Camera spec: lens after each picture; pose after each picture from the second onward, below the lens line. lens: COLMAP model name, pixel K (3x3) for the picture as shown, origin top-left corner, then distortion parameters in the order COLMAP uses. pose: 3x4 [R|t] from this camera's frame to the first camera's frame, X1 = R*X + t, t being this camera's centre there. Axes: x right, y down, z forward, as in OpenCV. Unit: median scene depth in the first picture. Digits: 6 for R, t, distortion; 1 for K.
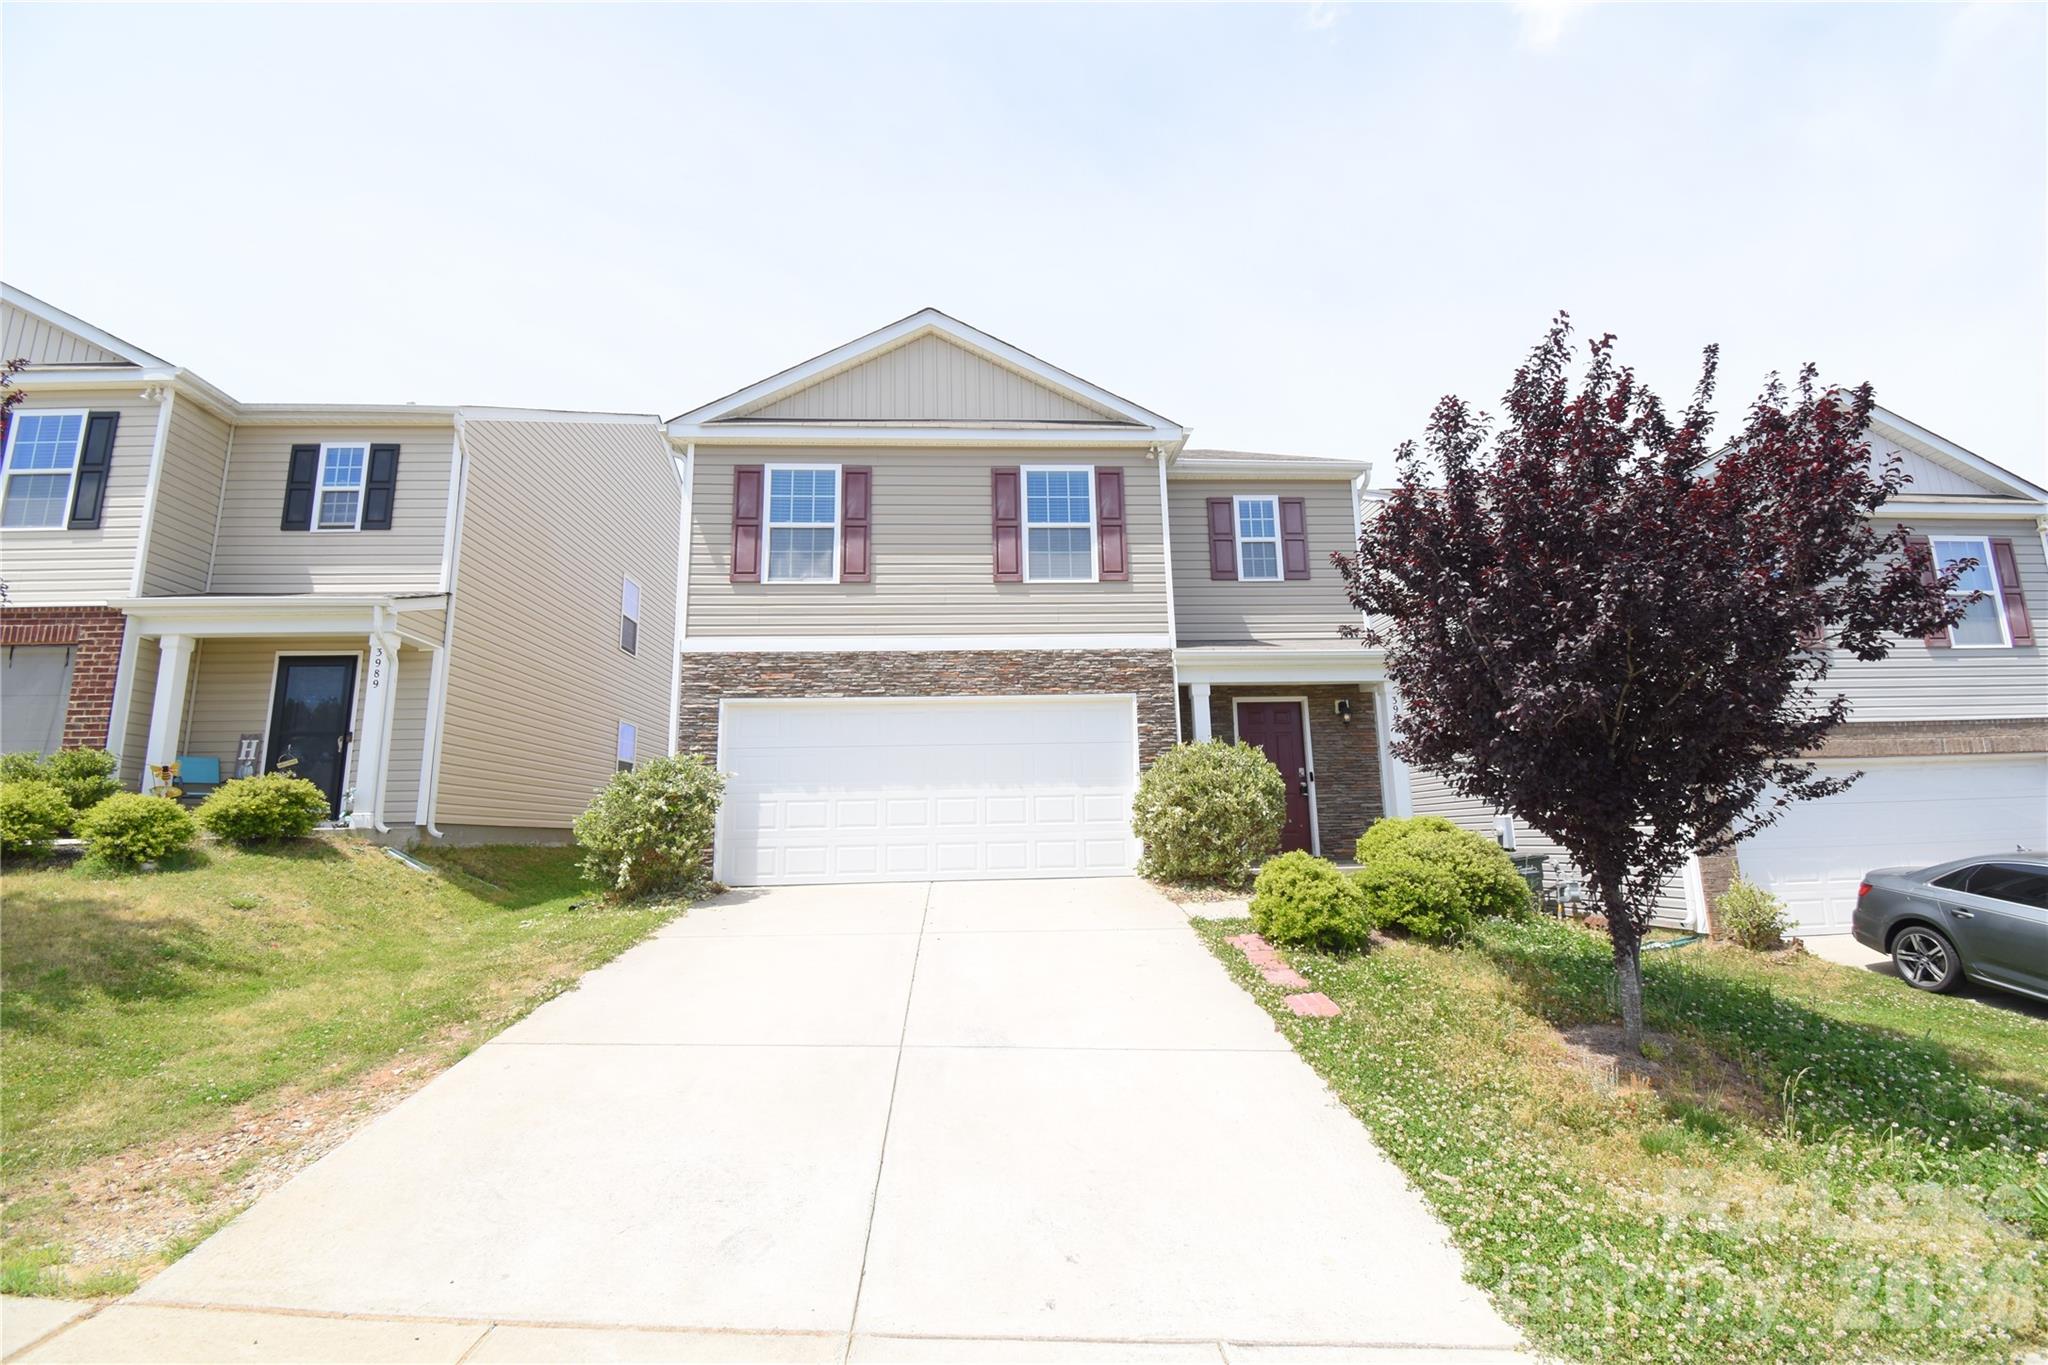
lens RADIAL K [[901.9, 0, 1023.3], [0, 901.9, 678.2], [0, 0, 1]] dist [0.008746, -0.017444]
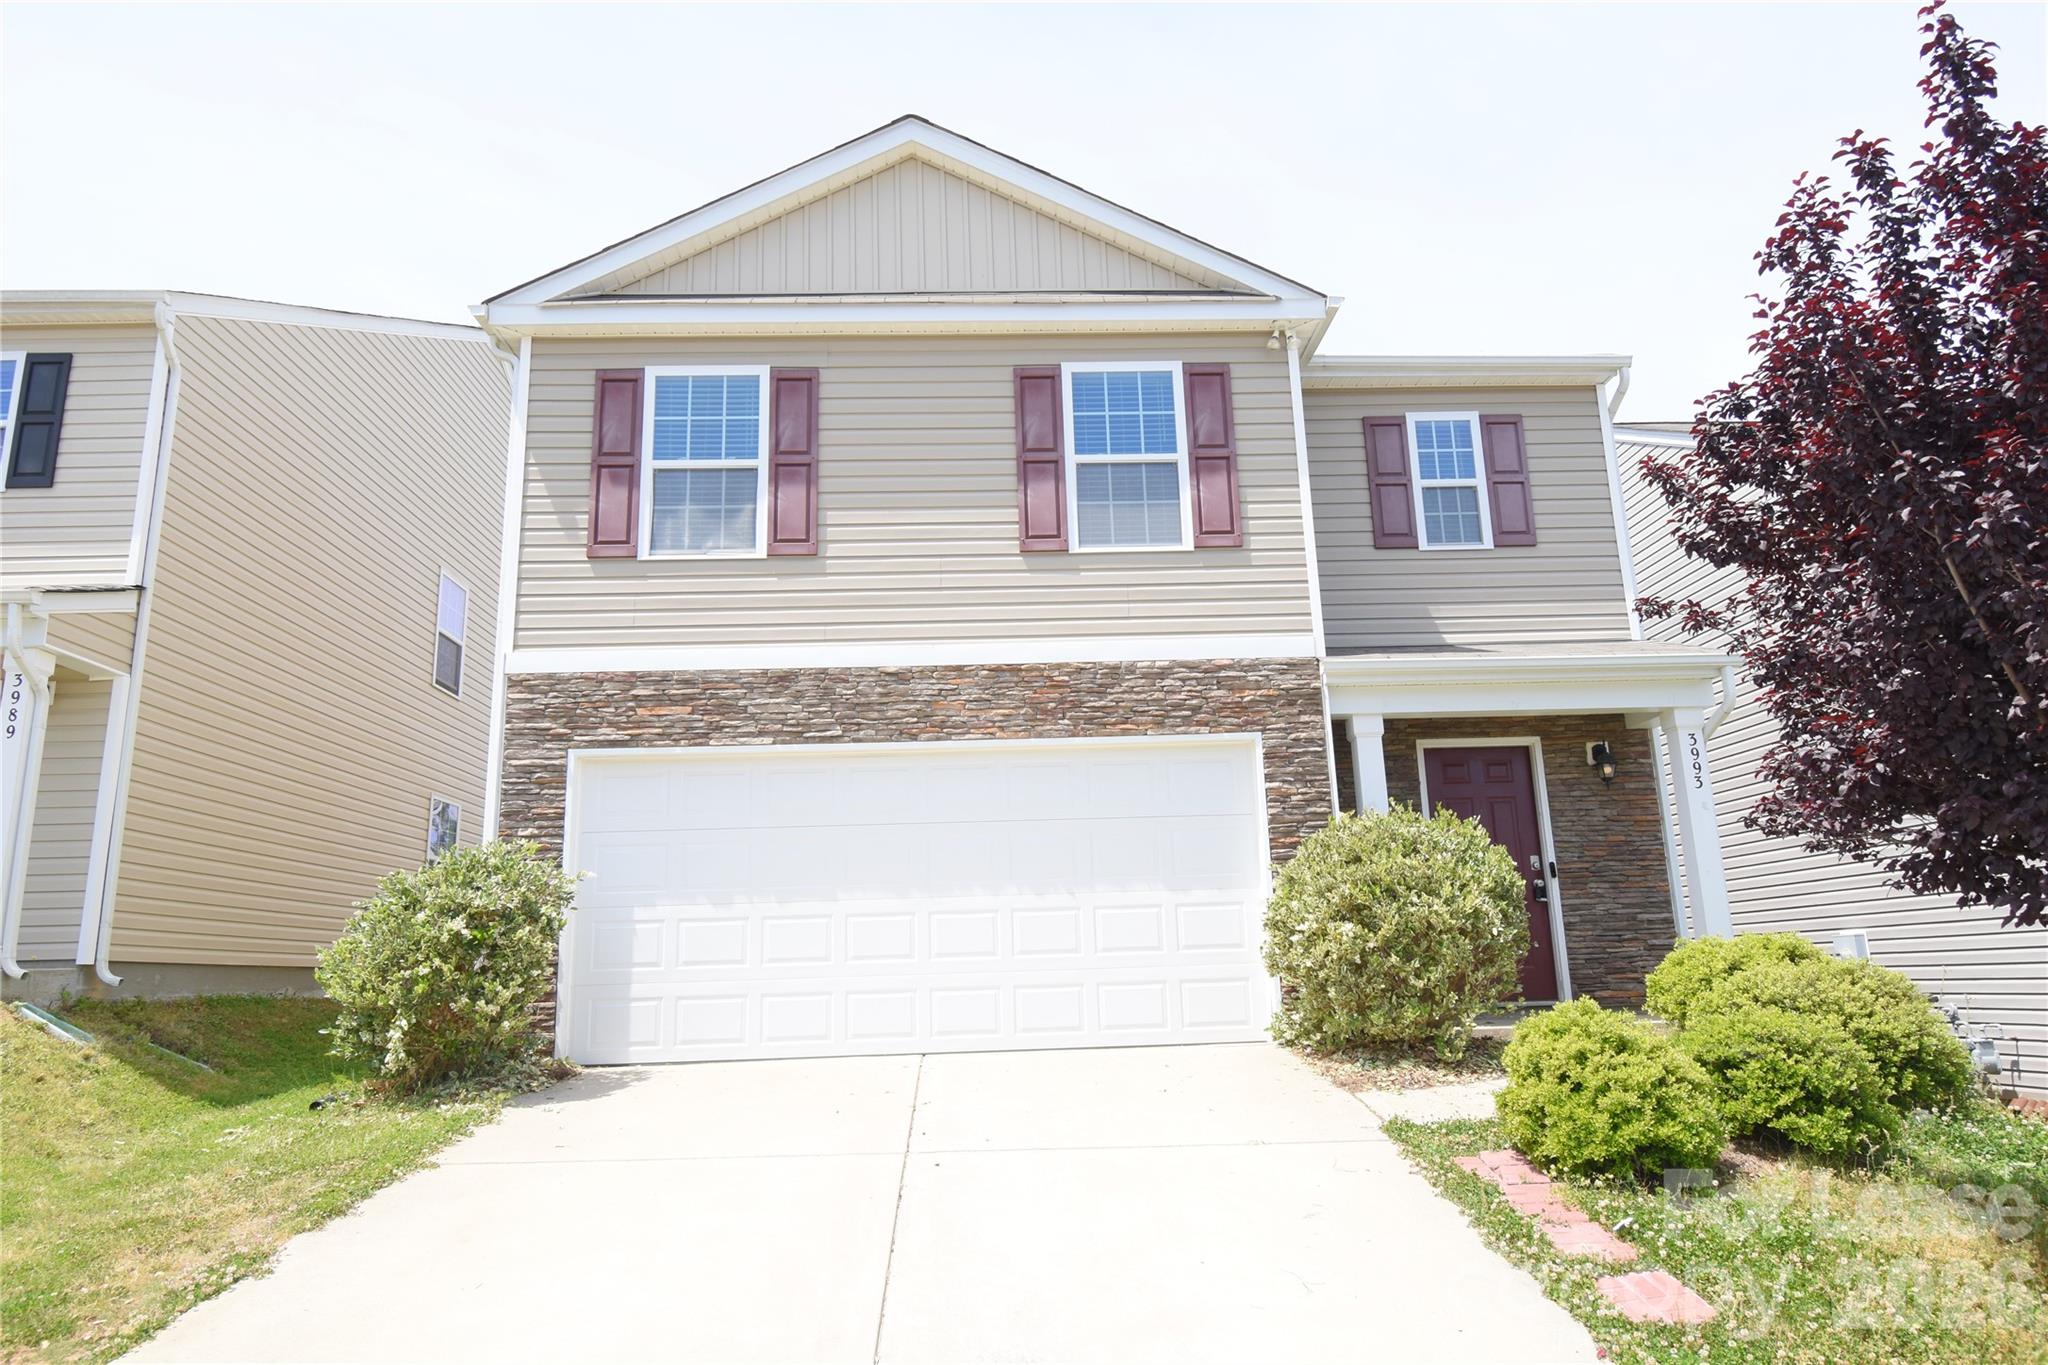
lens RADIAL K [[1303.5, 0, 1026.6], [0, 1303.5, 679.8], [0, 0, 1]] dist [-0.001428, -0.016339]
pose [[0.999765, -0.013661, -0.016858, -0.015414], [0.012860, 0.998825, -0.046728, 0.020415], [0.017477, 0.046500, 0.998765, 0.133232]]
